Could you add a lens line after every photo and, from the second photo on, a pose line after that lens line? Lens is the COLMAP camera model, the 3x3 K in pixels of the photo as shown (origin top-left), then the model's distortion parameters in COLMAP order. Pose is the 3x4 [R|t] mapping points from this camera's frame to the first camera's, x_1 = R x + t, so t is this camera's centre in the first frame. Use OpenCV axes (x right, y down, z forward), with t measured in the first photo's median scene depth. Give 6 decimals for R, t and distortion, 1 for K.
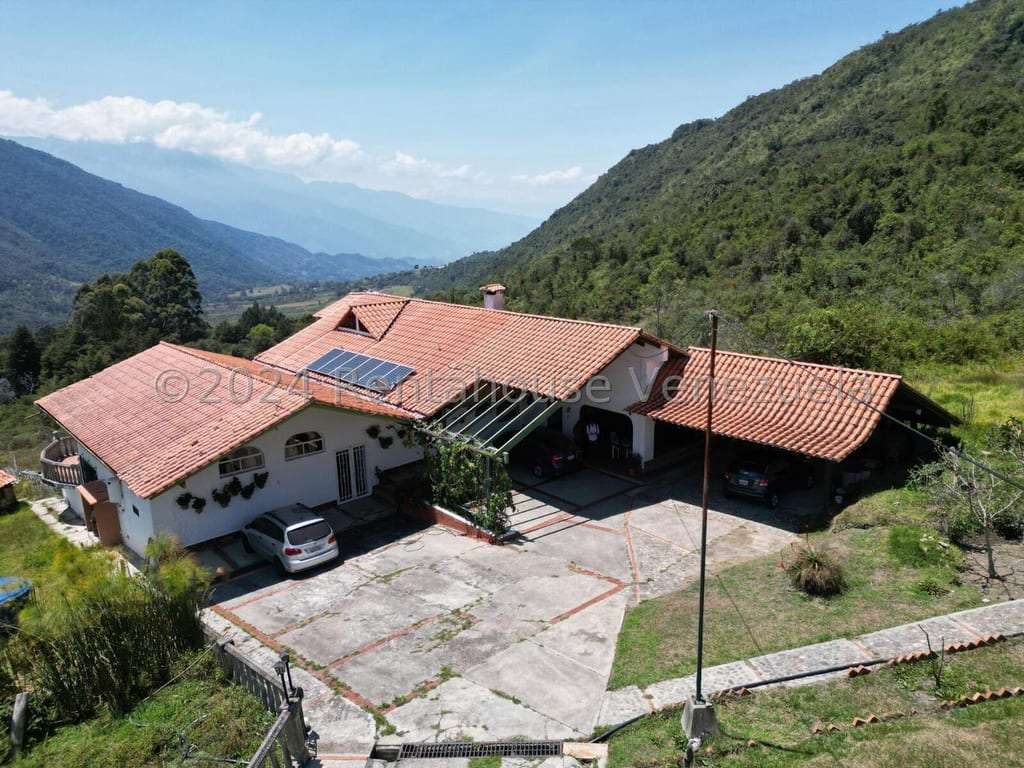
lens RADIAL K [[796.9, 0, 509.9], [0, 796.9, 392.4], [0, 0, 1]] dist [0.025251, -0.006458]
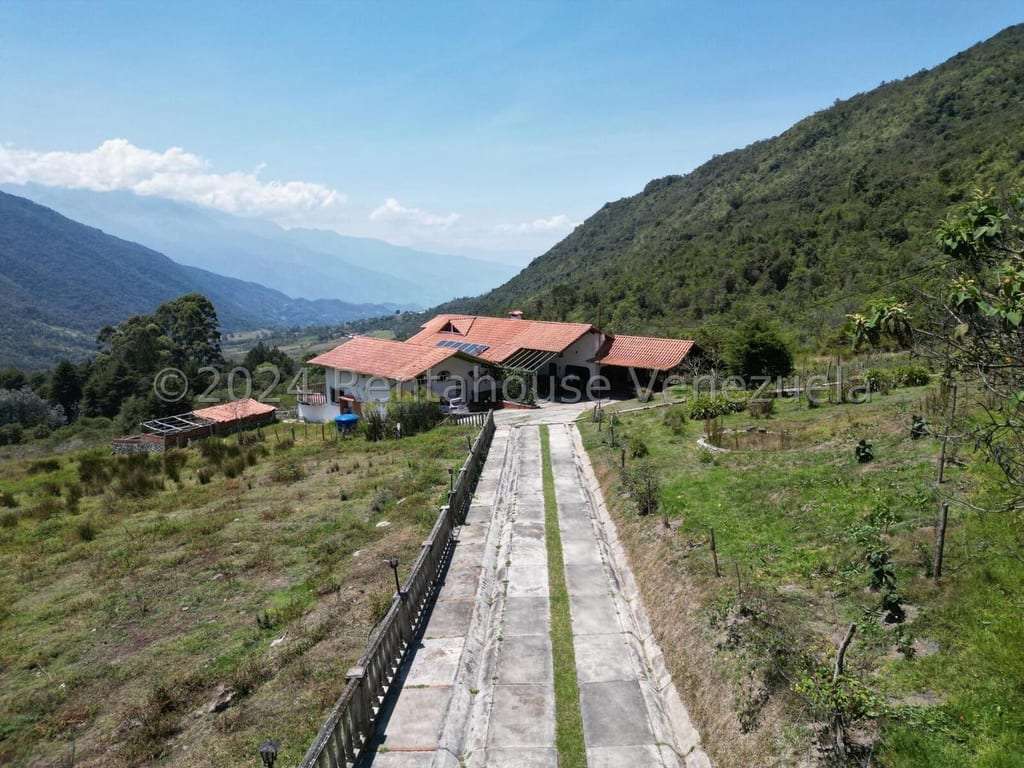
lens RADIAL K [[796.9, 0, 511.7], [0, 796.9, 379.7], [0, 0, 1]] dist [0.025251, -0.006458]
pose [[0.999576, 0.000422, 0.029120, -0.011266], [0.001684, 0.997385, -0.072245, 0.020523], [-0.029074, 0.072264, 0.996962, -0.107783]]
